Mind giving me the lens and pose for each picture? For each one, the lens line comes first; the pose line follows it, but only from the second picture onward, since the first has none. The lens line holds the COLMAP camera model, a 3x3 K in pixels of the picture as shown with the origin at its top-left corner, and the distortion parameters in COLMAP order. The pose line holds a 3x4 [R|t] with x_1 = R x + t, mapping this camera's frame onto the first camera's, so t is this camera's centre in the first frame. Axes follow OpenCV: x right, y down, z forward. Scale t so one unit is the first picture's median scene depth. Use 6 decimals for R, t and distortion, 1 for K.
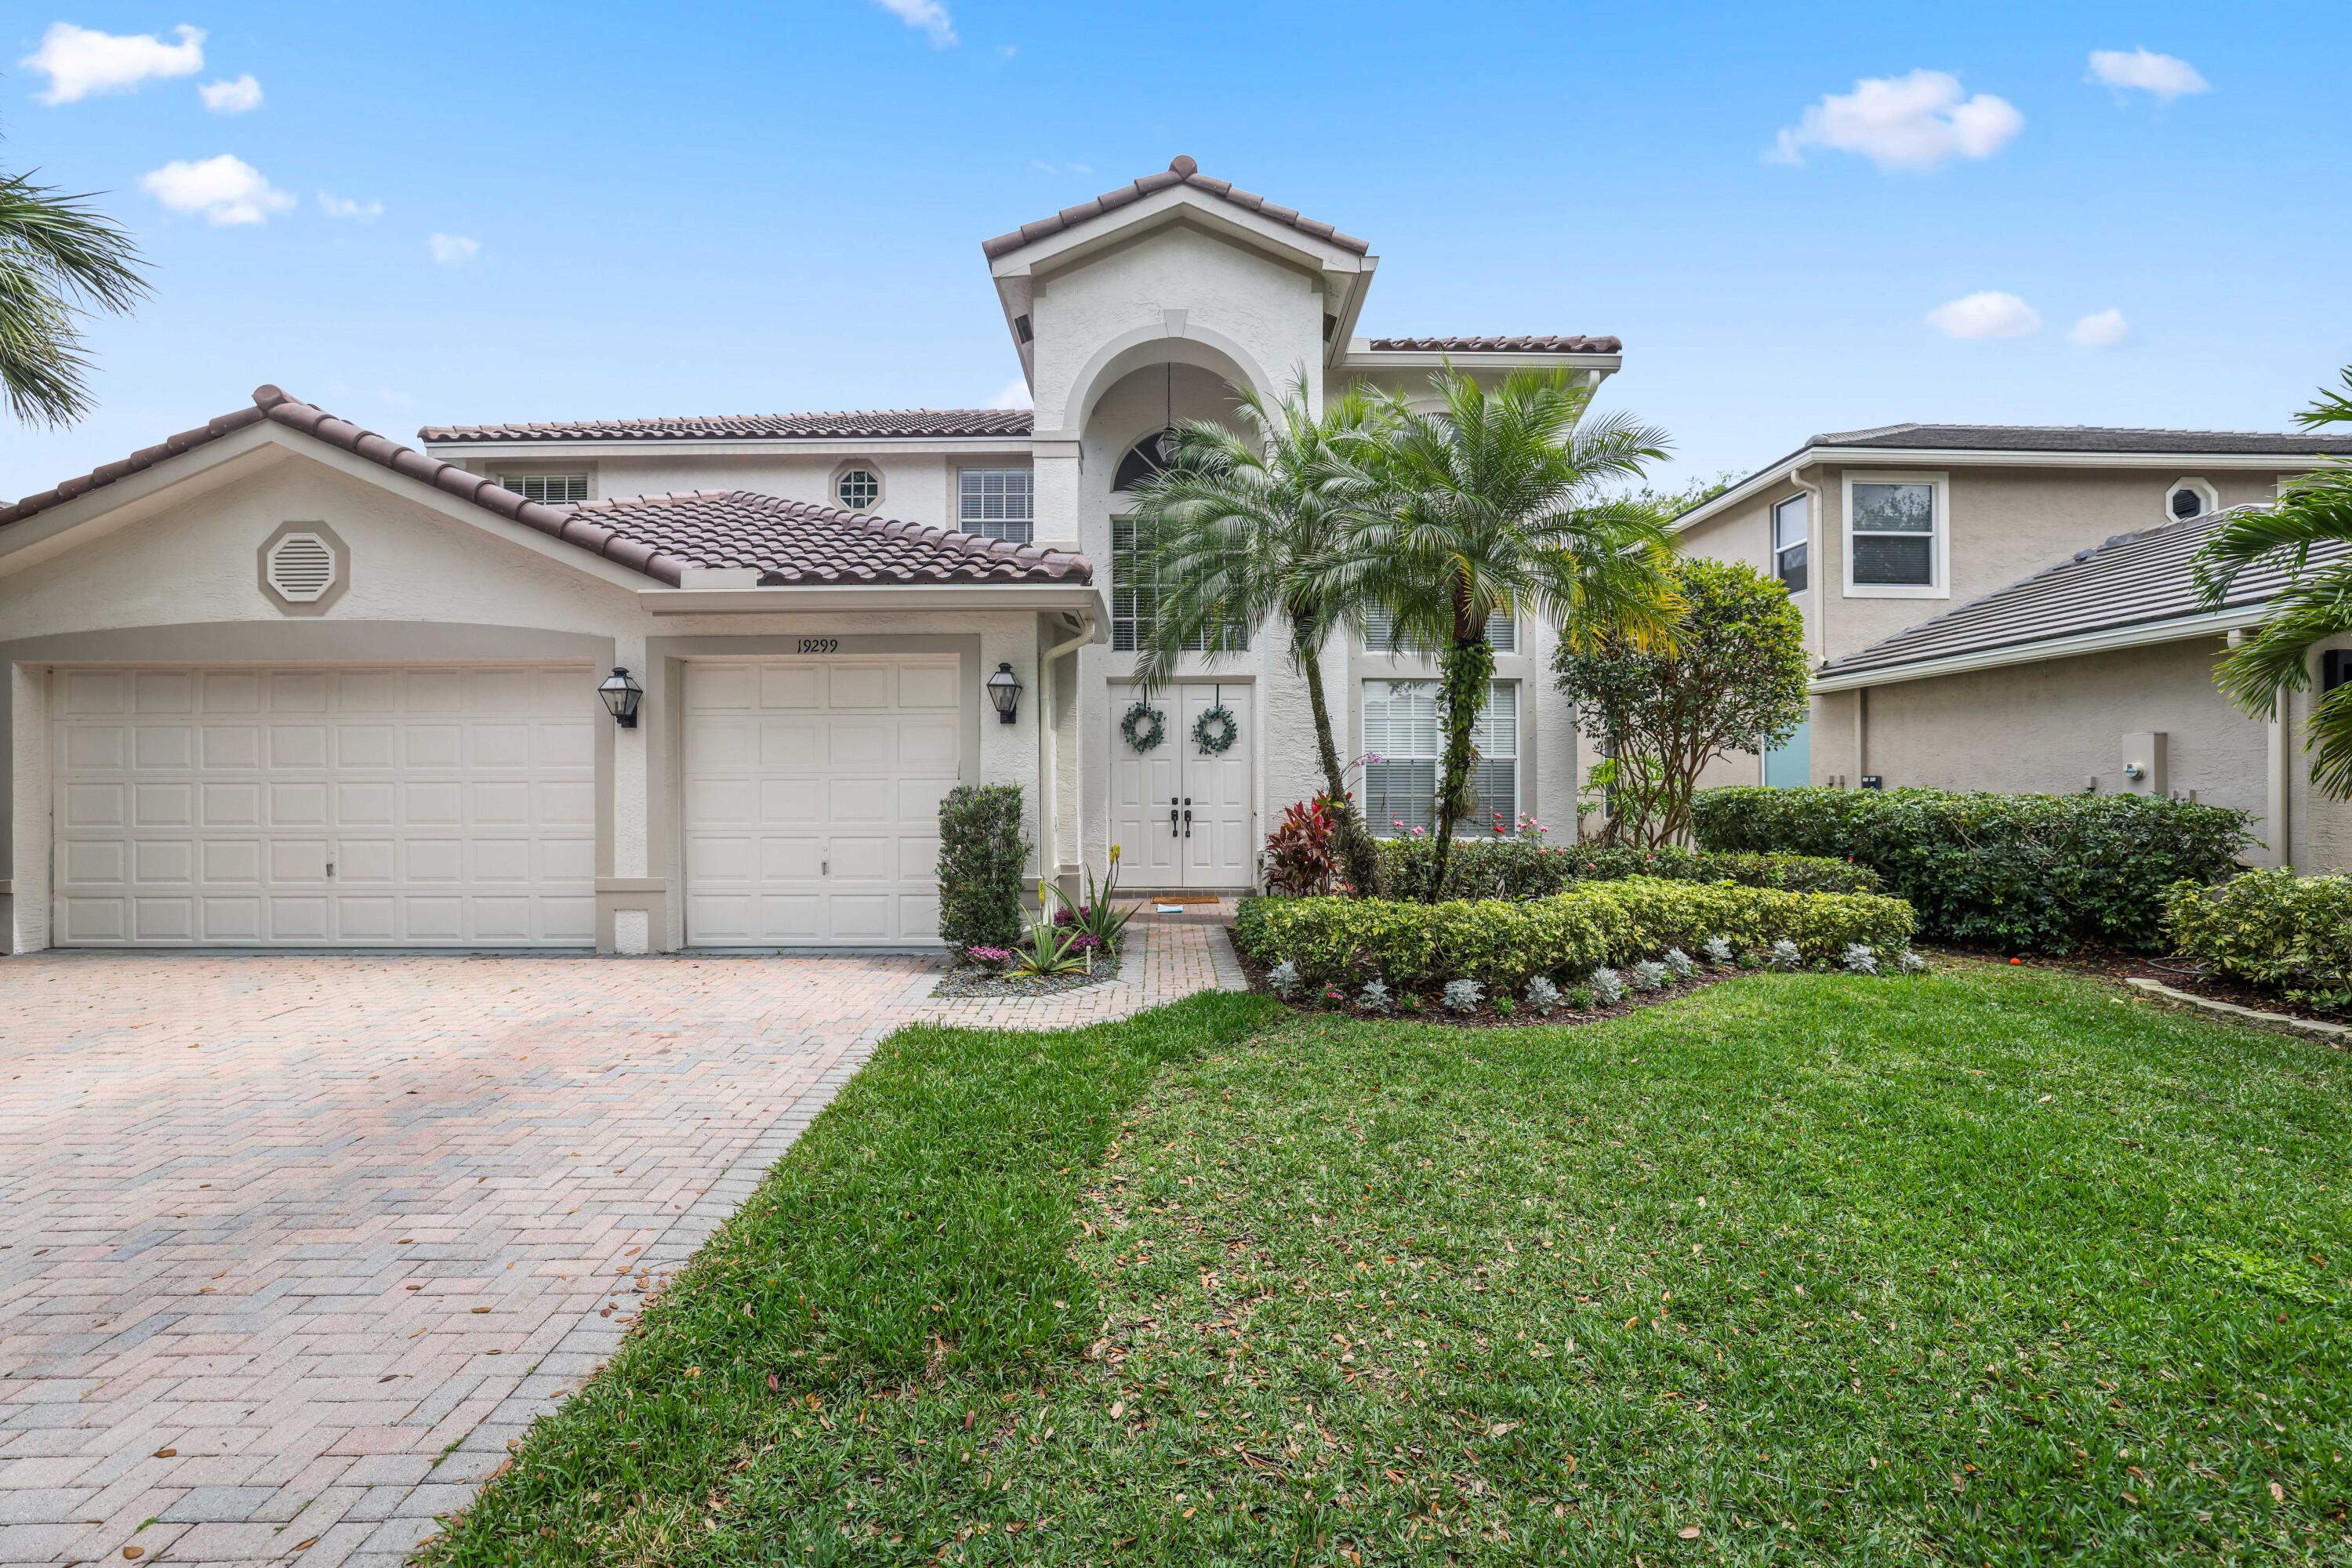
lens RADIAL K [[1016.4, 0, 1176.0], [0, 1016.4, 784.0], [0, 0, 1]] dist [-0.055859, 0.024752]
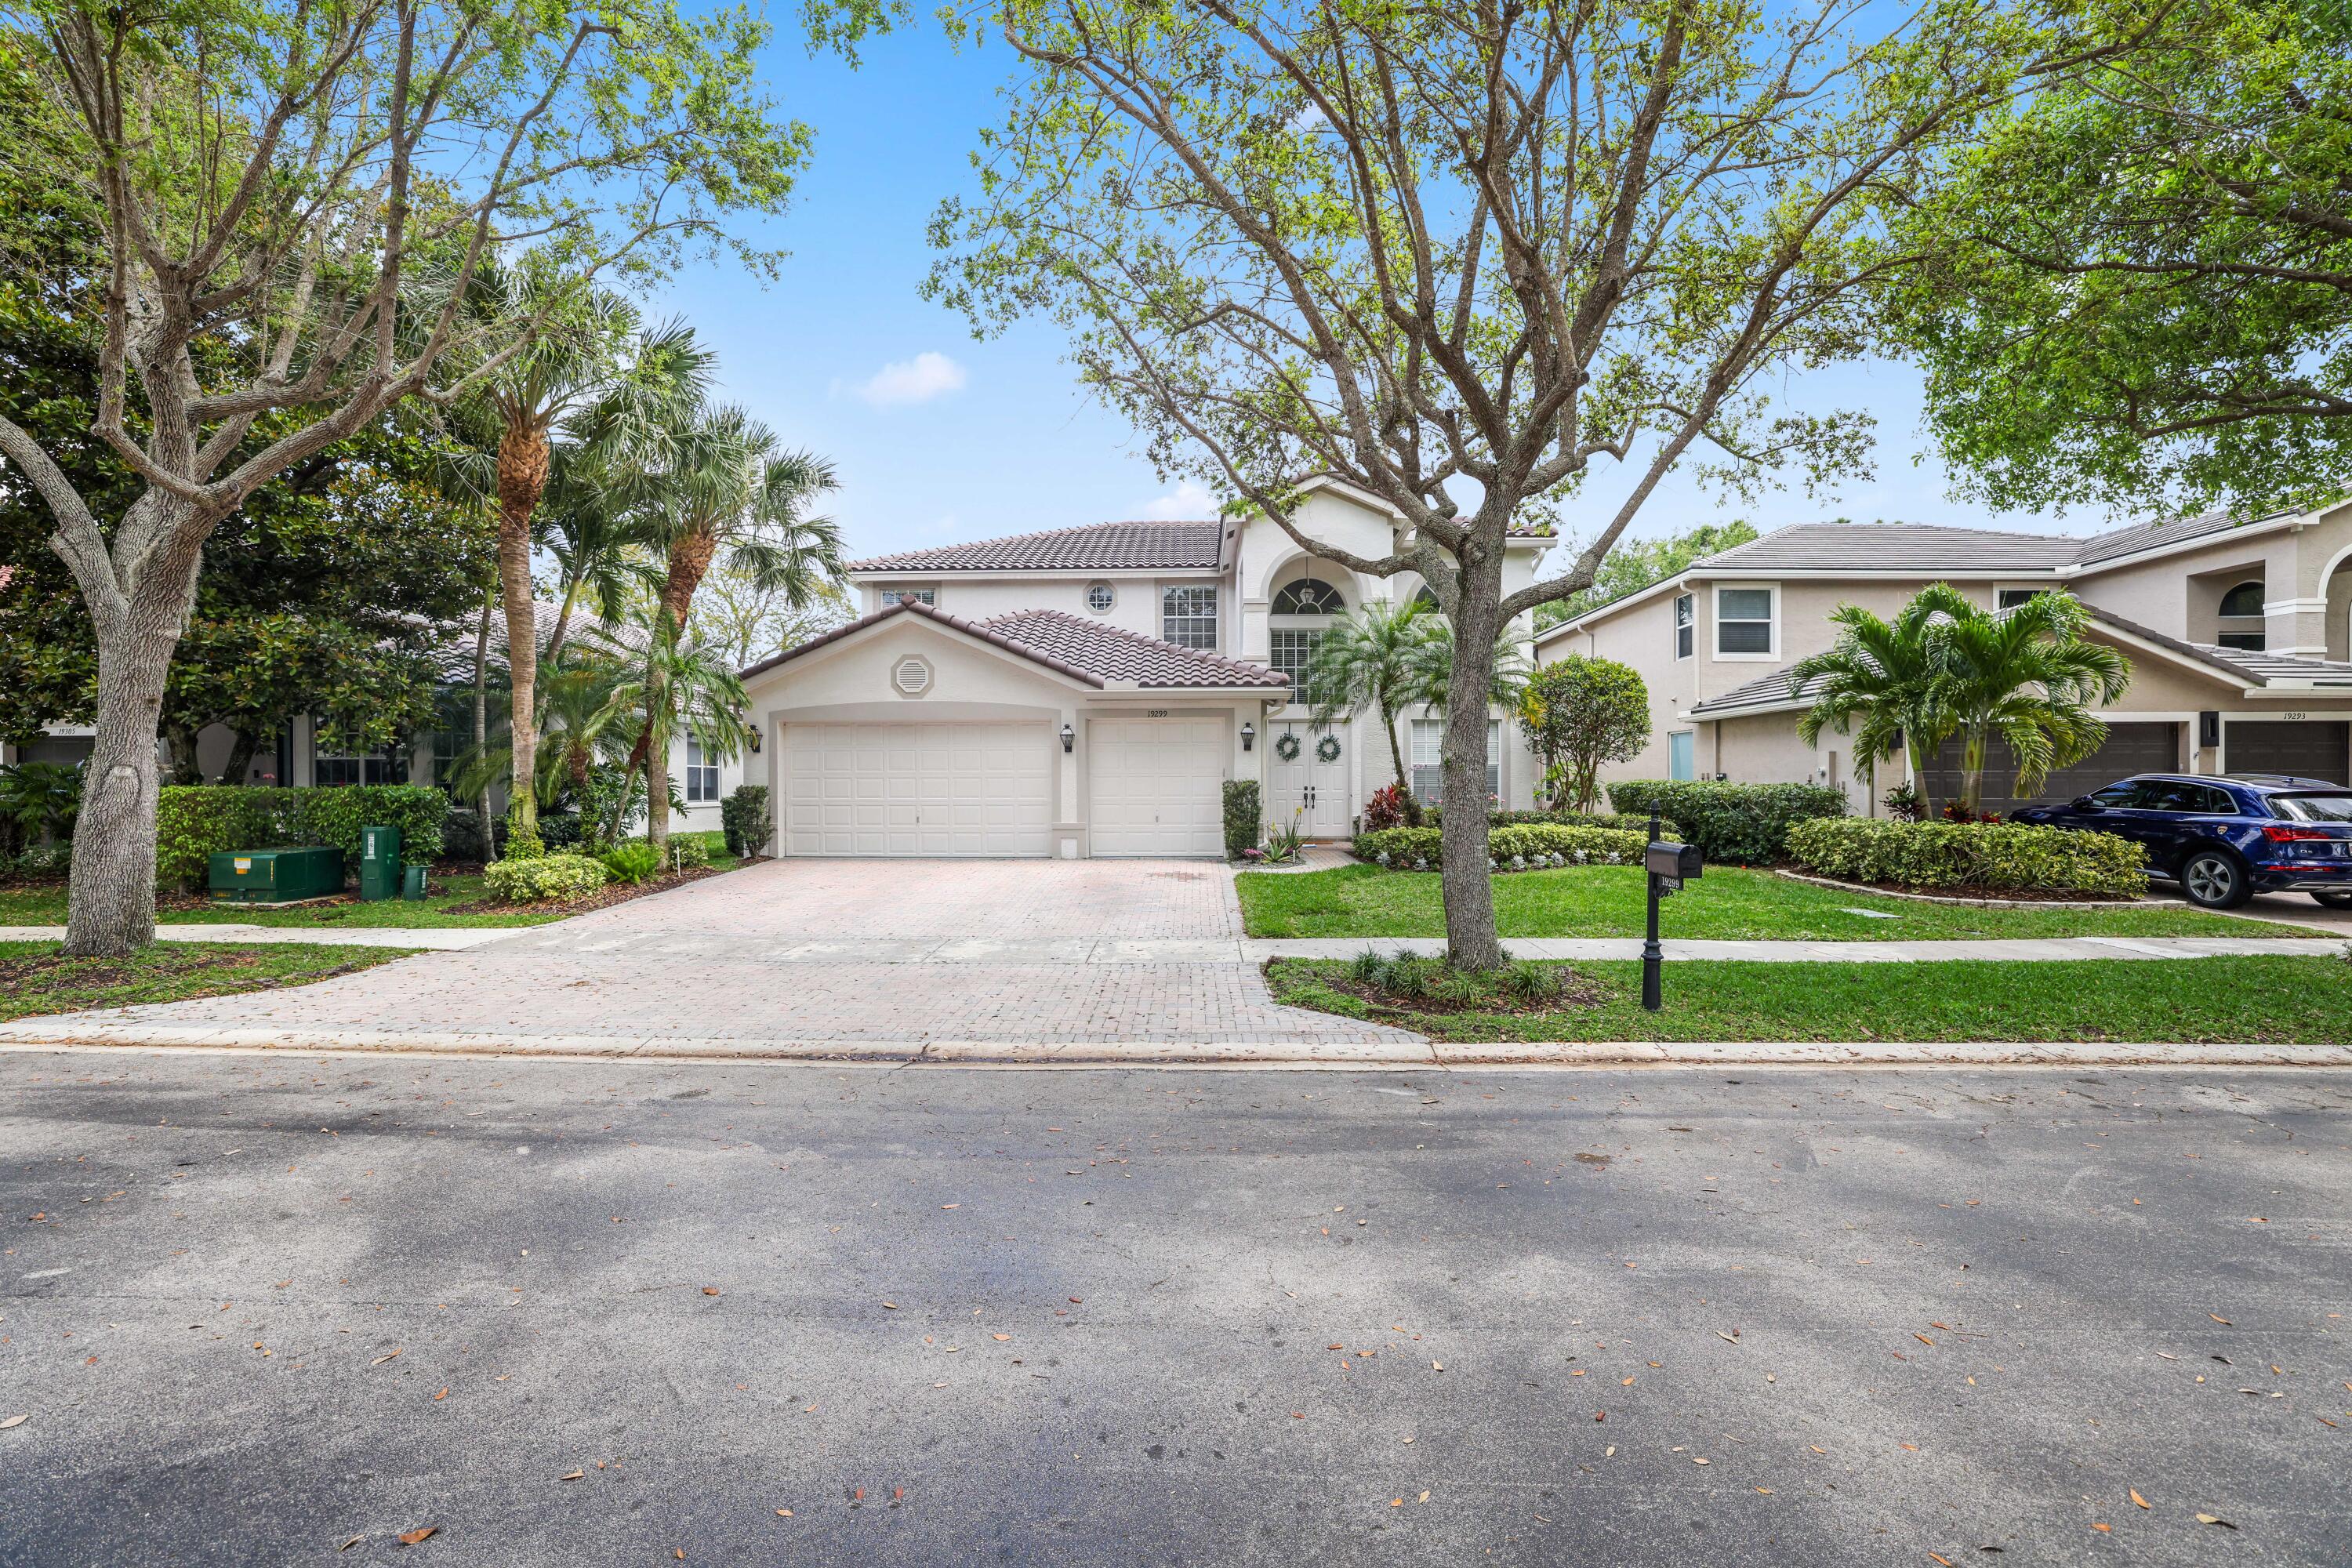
lens RADIAL K [[1016.4, 0, 1176.0], [0, 1016.4, 784.0], [0, 0, 1]] dist [-0.055859, 0.024752]
pose [[0.999401, -0.000616, -0.034600, -0.234971], [0.000802, 0.999985, 0.005381, -0.000715], [0.034596, -0.005406, 0.999387, -1.108184]]
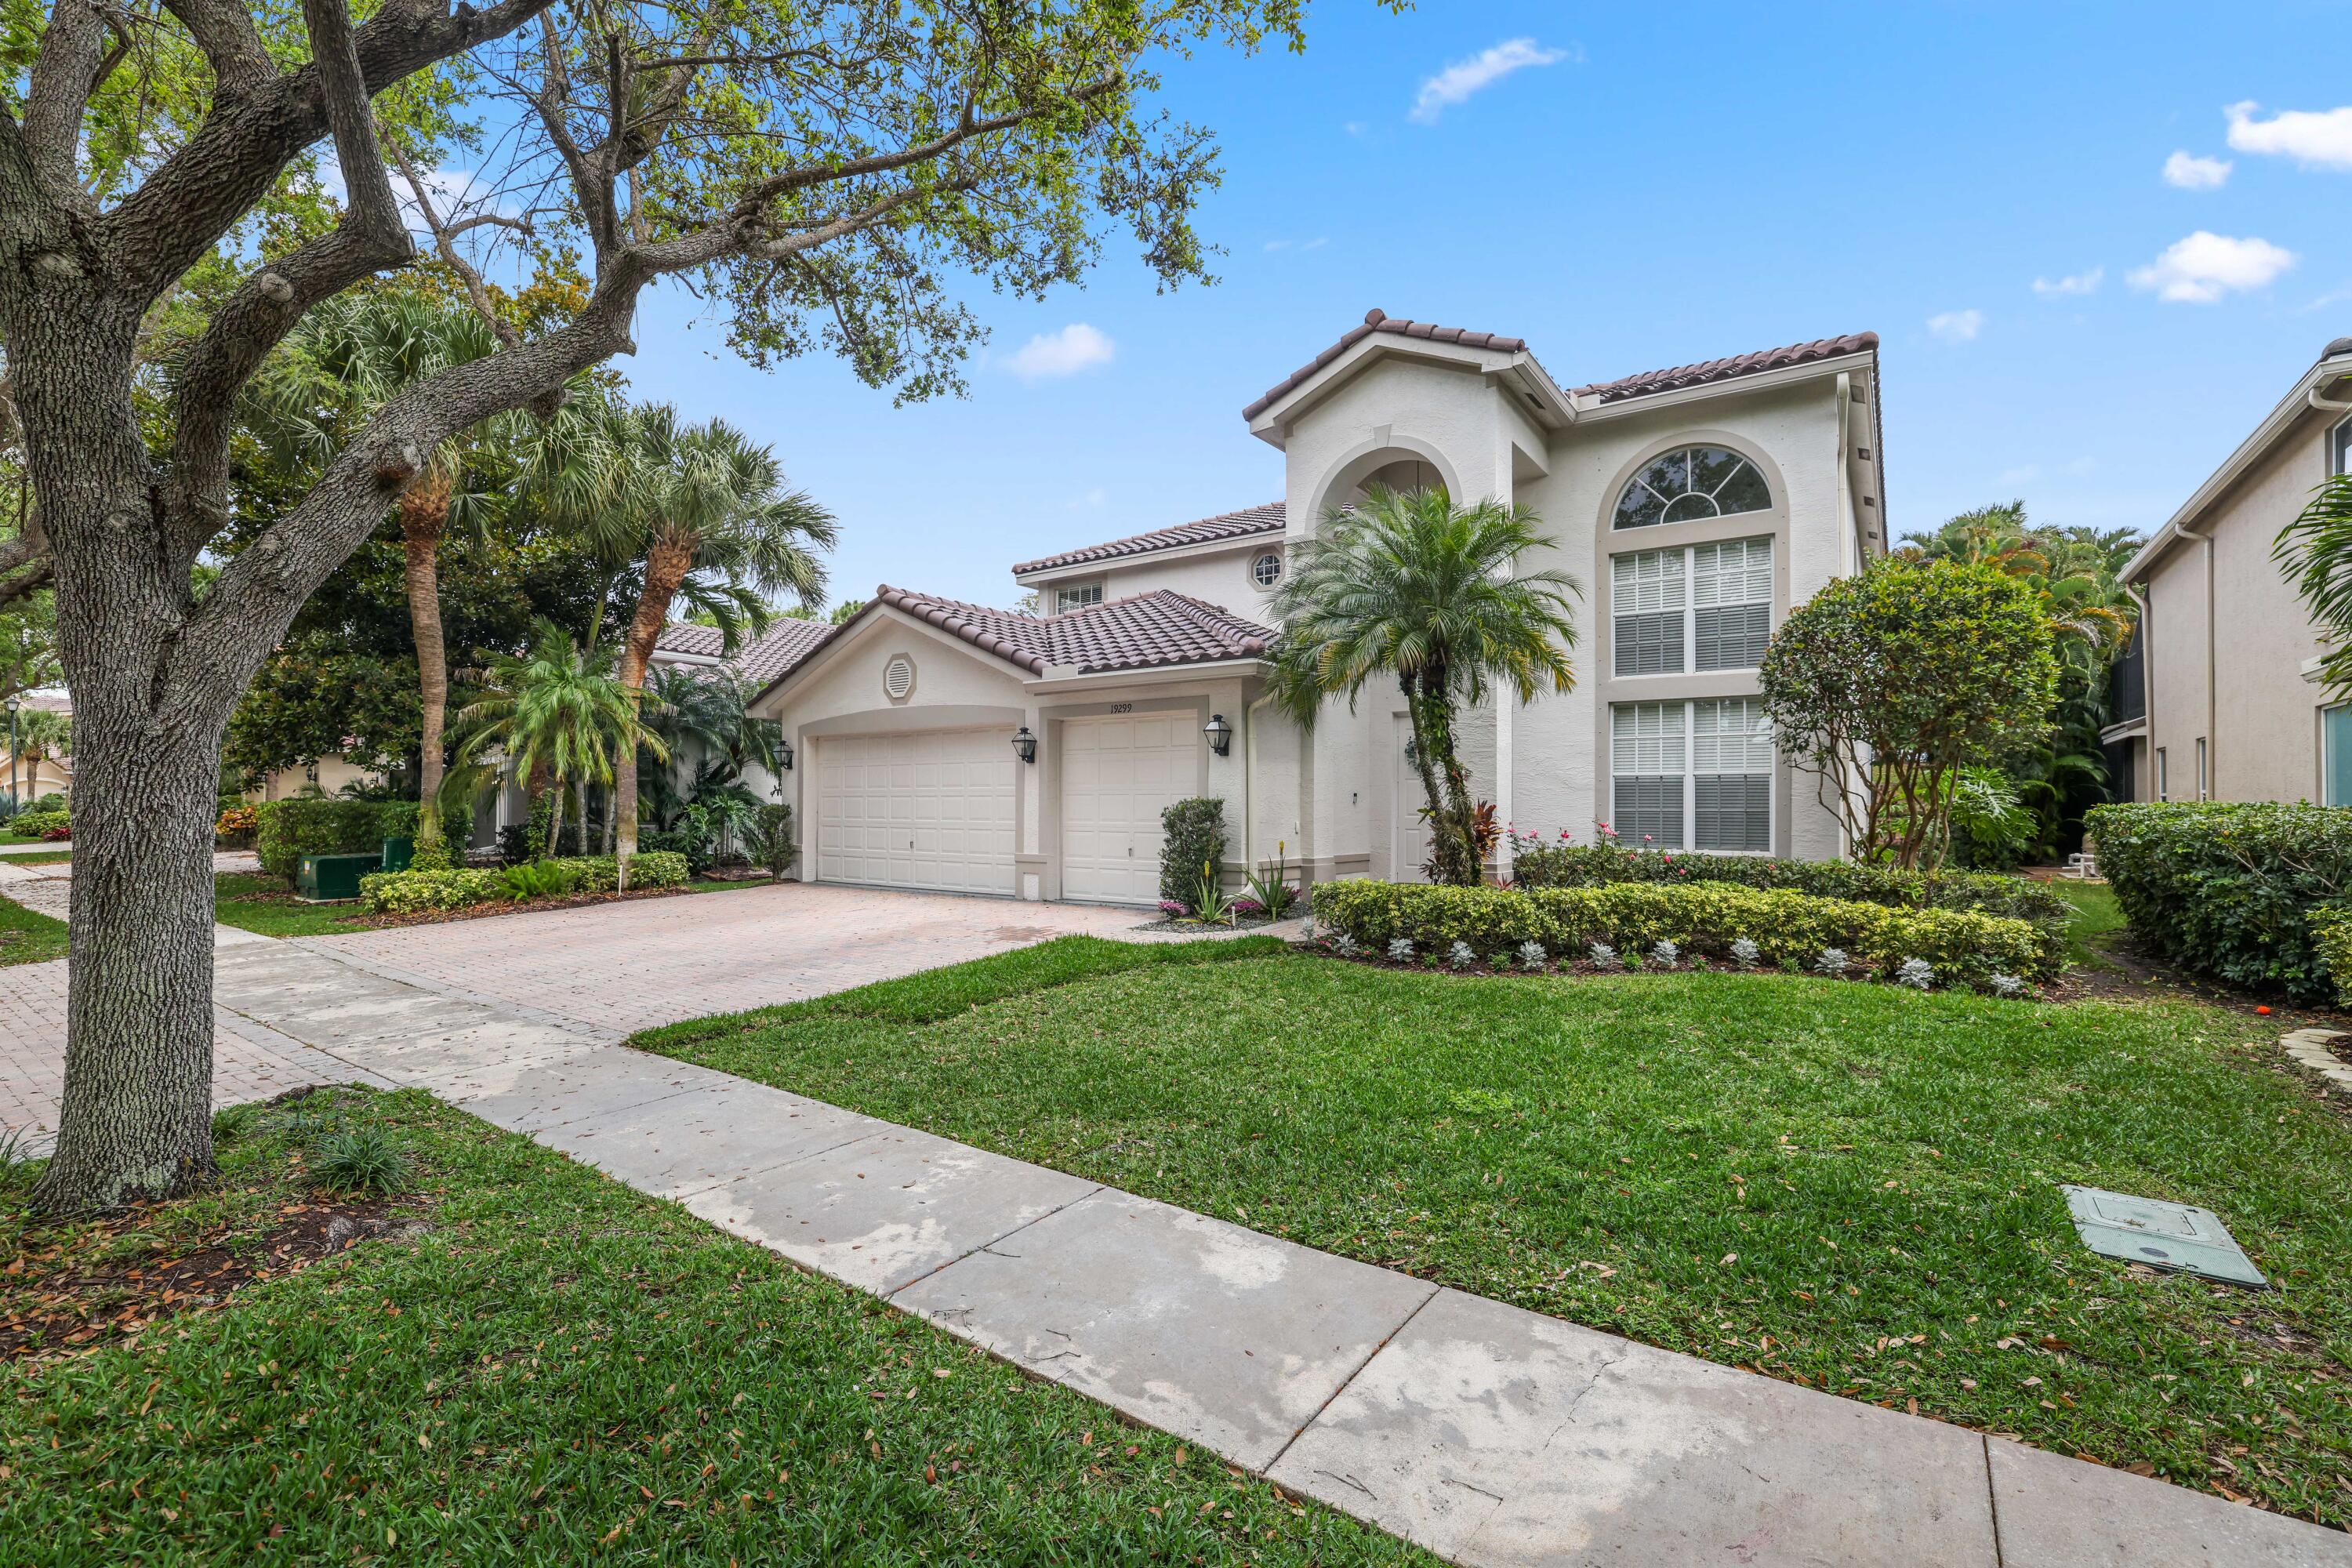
lens RADIAL K [[1030.5, 0, 1181.1], [0, 1030.5, 793.1], [0, 0, 1]] dist [-0.052172, 0.017064]
pose [[0.810792, -0.002417, -0.585330, 0.628746], [-0.001736, 0.999977, -0.006533, 0.003922], [0.585332, 0.006313, 0.810769, -0.226284]]
